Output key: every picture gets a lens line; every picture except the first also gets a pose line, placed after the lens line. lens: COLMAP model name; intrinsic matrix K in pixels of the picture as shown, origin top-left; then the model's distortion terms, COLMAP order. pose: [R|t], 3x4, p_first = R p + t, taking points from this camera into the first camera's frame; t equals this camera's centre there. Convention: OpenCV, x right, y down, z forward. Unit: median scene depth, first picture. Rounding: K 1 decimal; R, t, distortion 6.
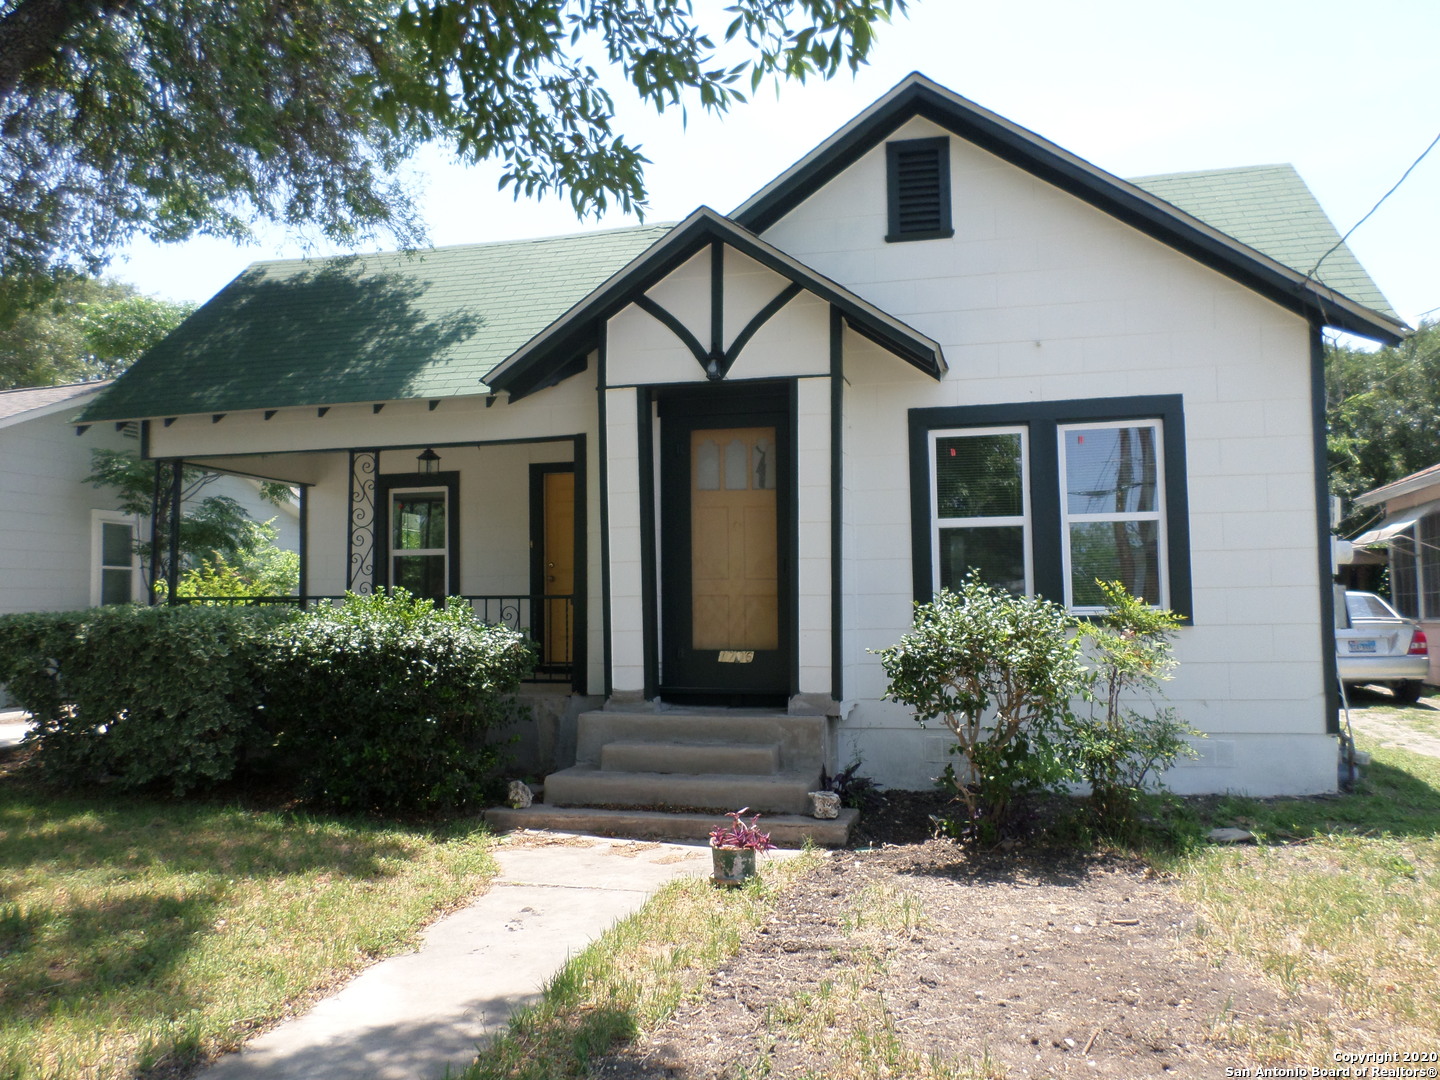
lens RADIAL K [[1090.4, 0, 720.0], [0, 1090.4, 540.0], [0, 0, 1]] dist [-0.028011, -0.002173]
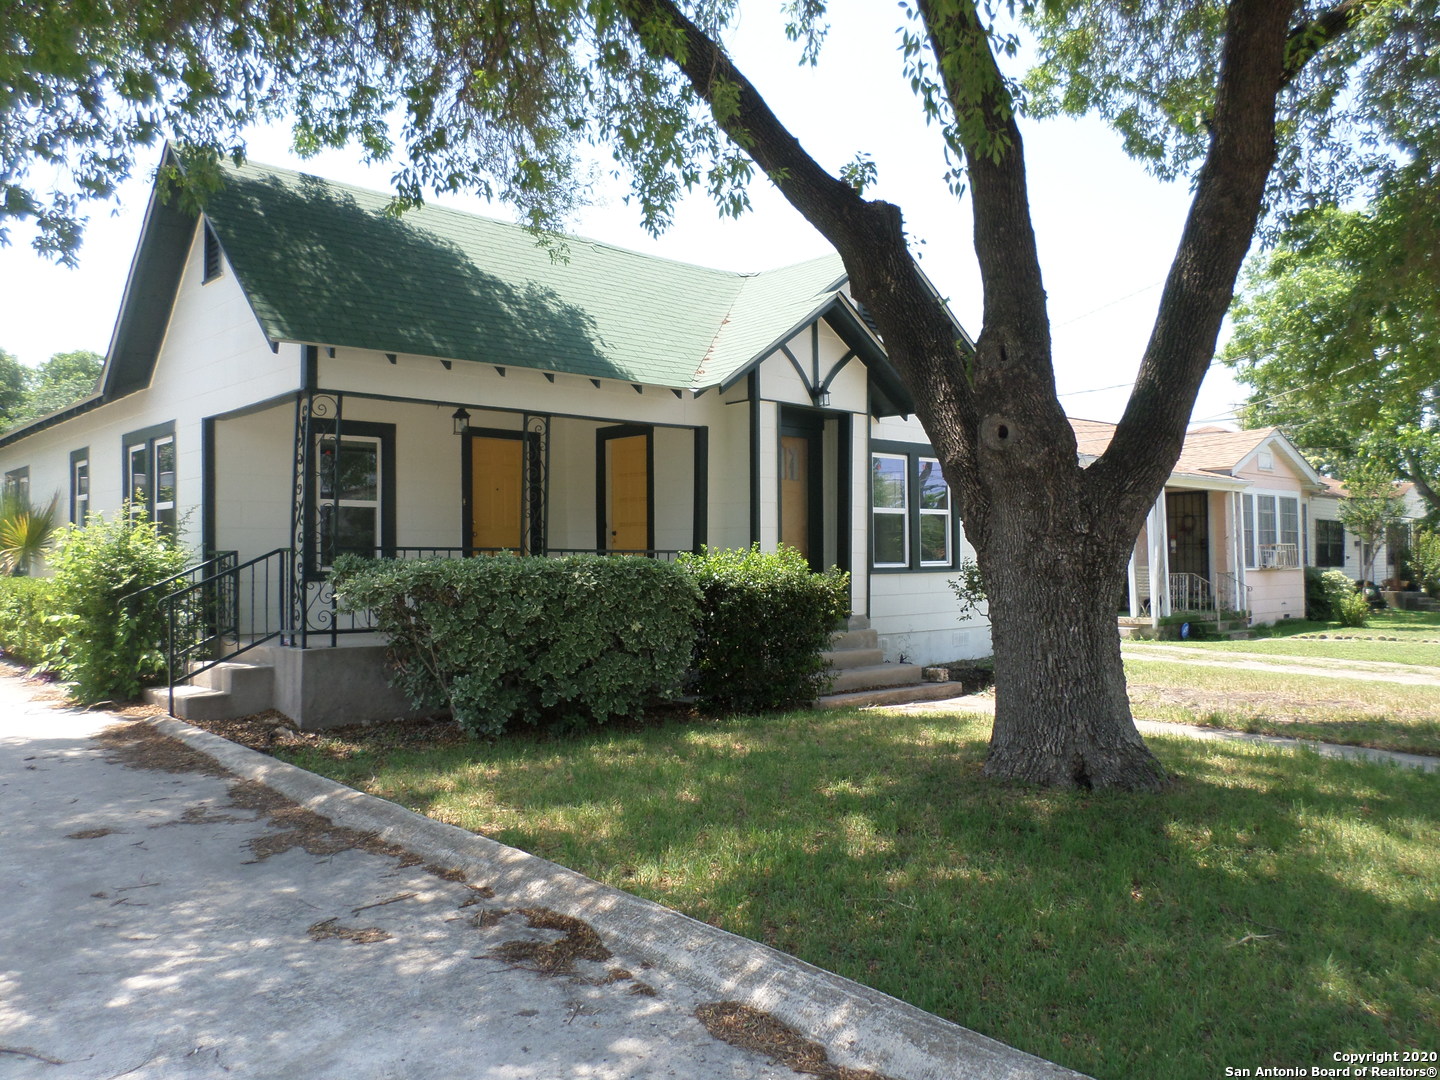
lens RADIAL K [[1090.4, 0, 720.0], [0, 1090.4, 540.0], [0, 0, 1]] dist [-0.028011, -0.002173]
pose [[0.574352, 0.024710, 0.818235, -1.264283], [-0.051932, 0.998631, 0.006295, 0.031160], [-0.816959, -0.046108, 0.574849, 0.246999]]
